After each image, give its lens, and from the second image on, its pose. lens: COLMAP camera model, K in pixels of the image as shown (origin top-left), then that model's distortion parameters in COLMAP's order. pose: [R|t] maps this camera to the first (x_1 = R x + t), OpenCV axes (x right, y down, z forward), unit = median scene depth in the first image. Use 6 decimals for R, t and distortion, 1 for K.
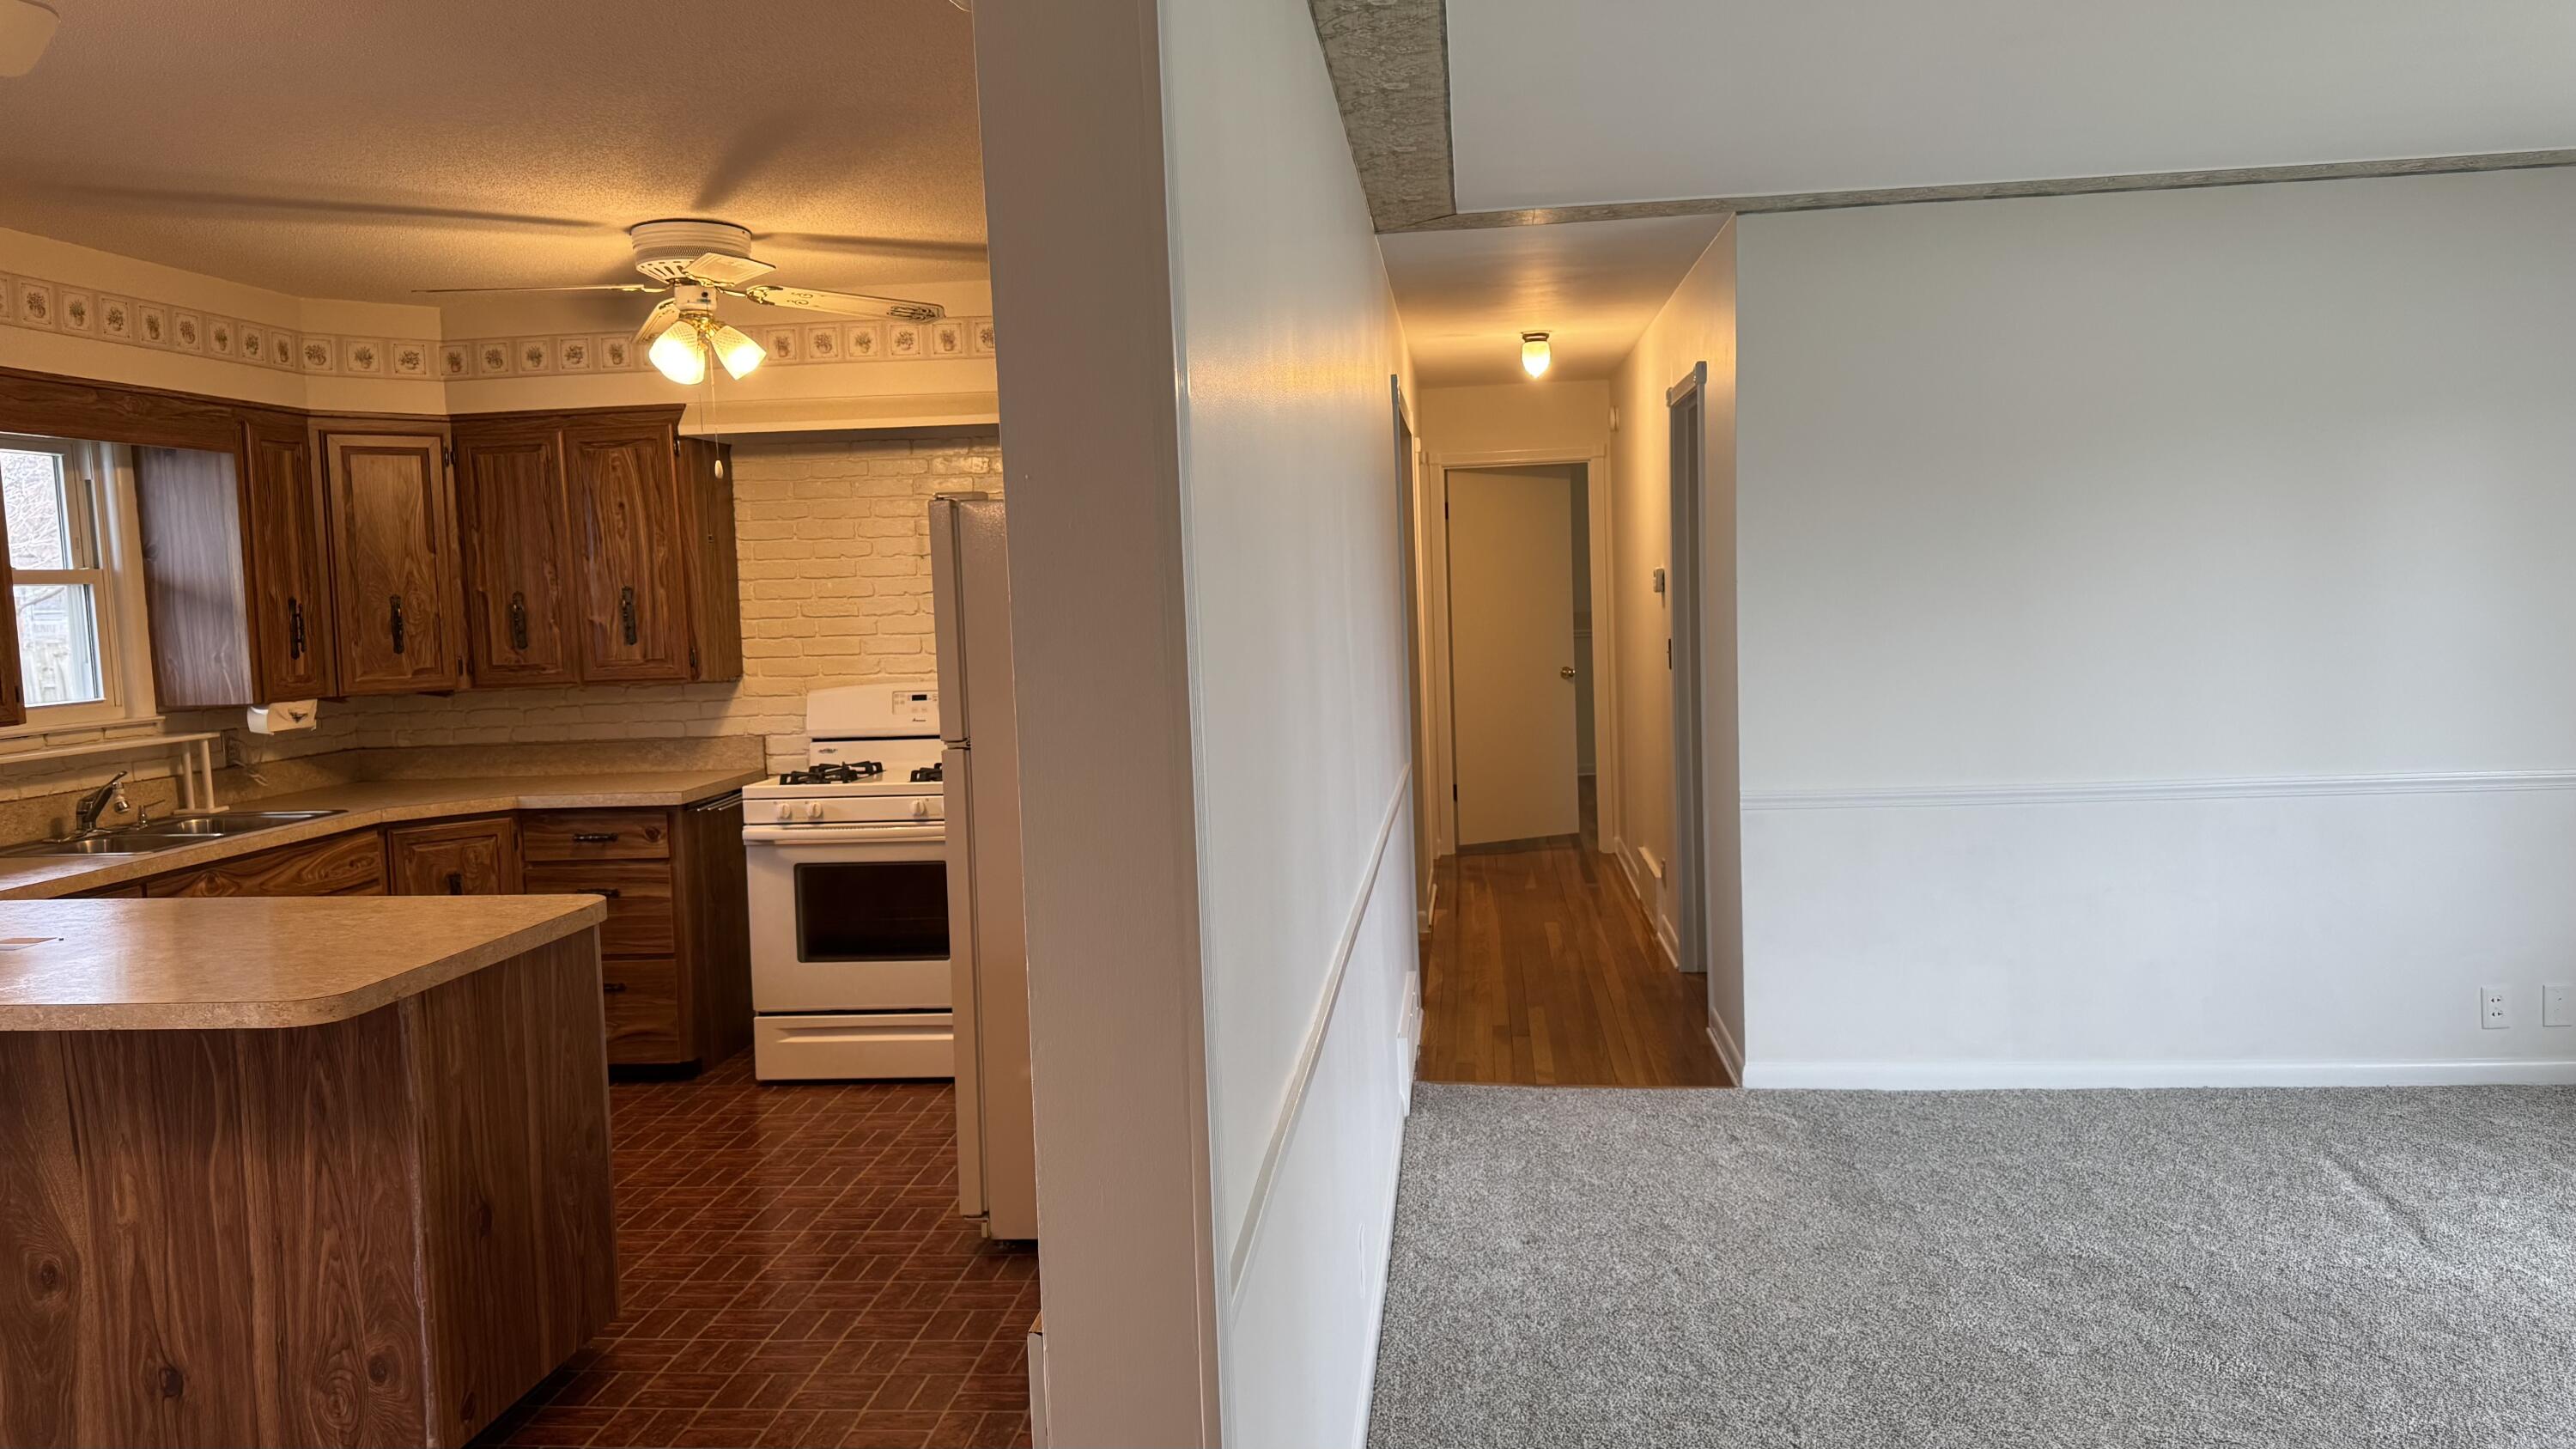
lens RADIAL K [[1802.7, 0, 1290.1], [0, 1802.7, 719.2], [0, 0, 1]] dist [0.028441, -0.037914]
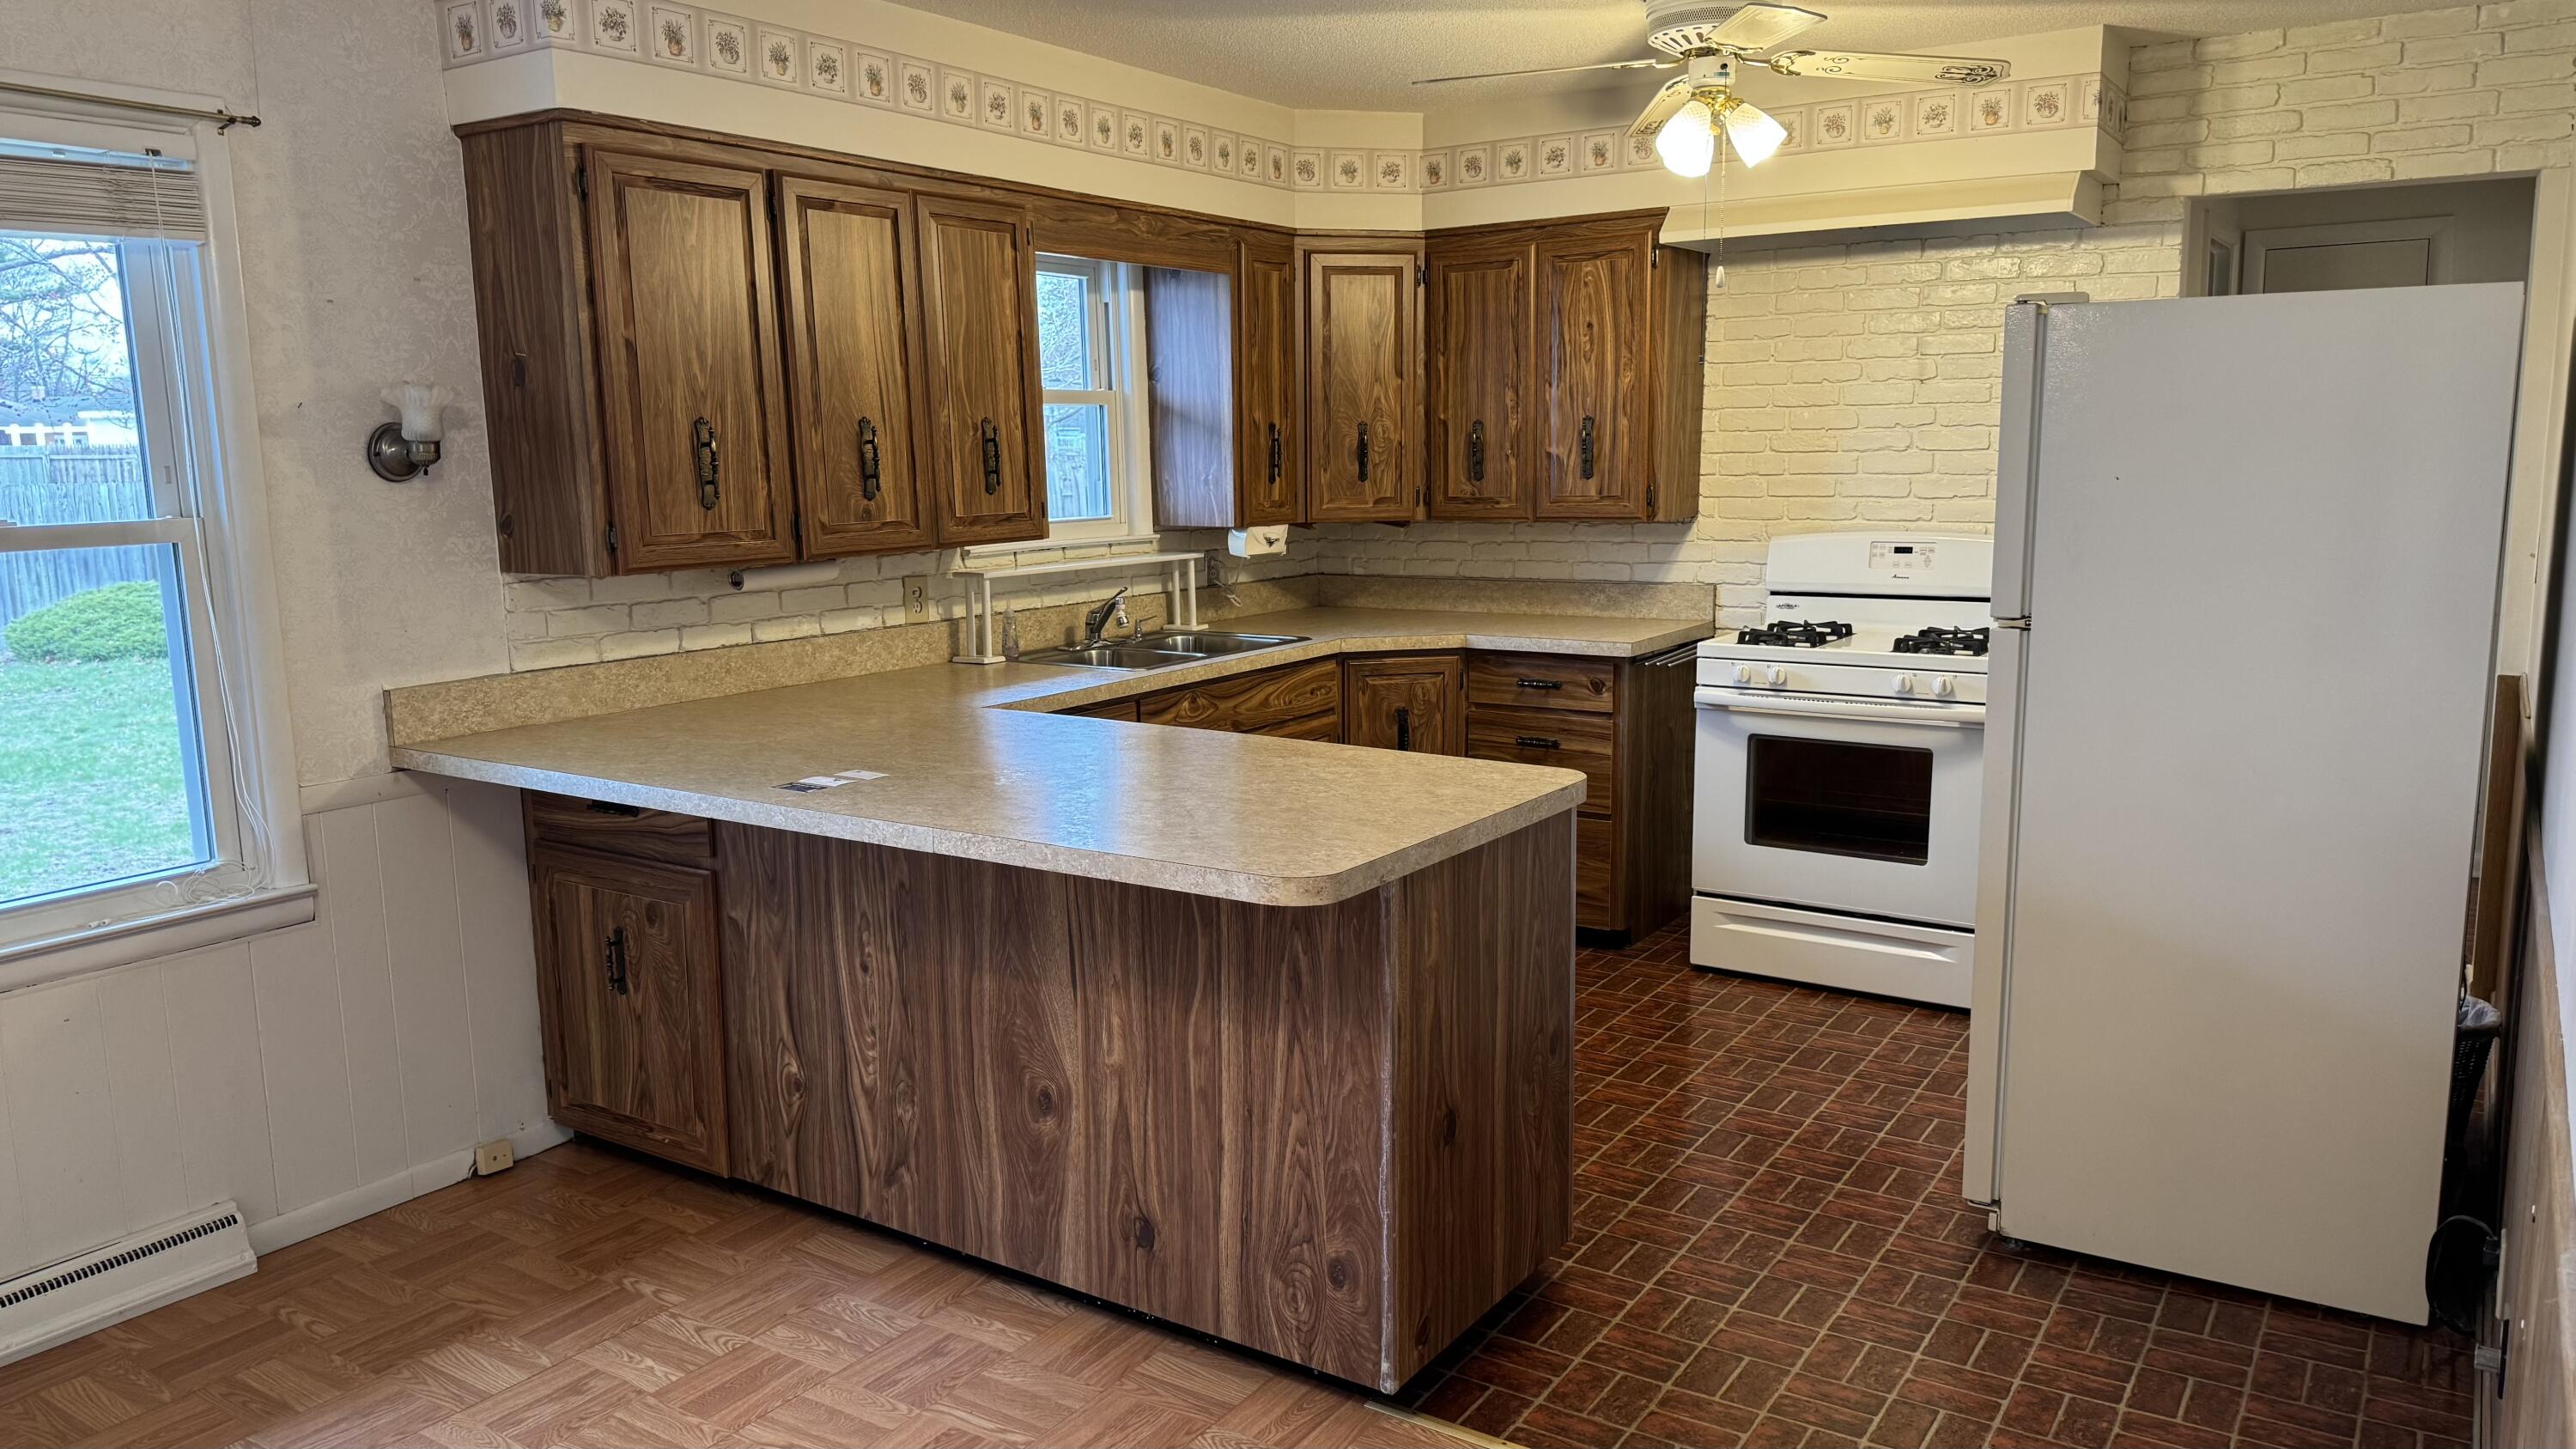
lens RADIAL K [[1814.1, 0, 1294.0], [0, 1814.1, 744.2], [0, 0, 1]] dist [0.140954, -0.266373]
pose [[0.887103, 0.099707, -0.450673, -0.066962], [-0.052967, 0.991930, 0.115194, -0.006812], [0.458522, -0.078318, 0.885225, 0.096438]]
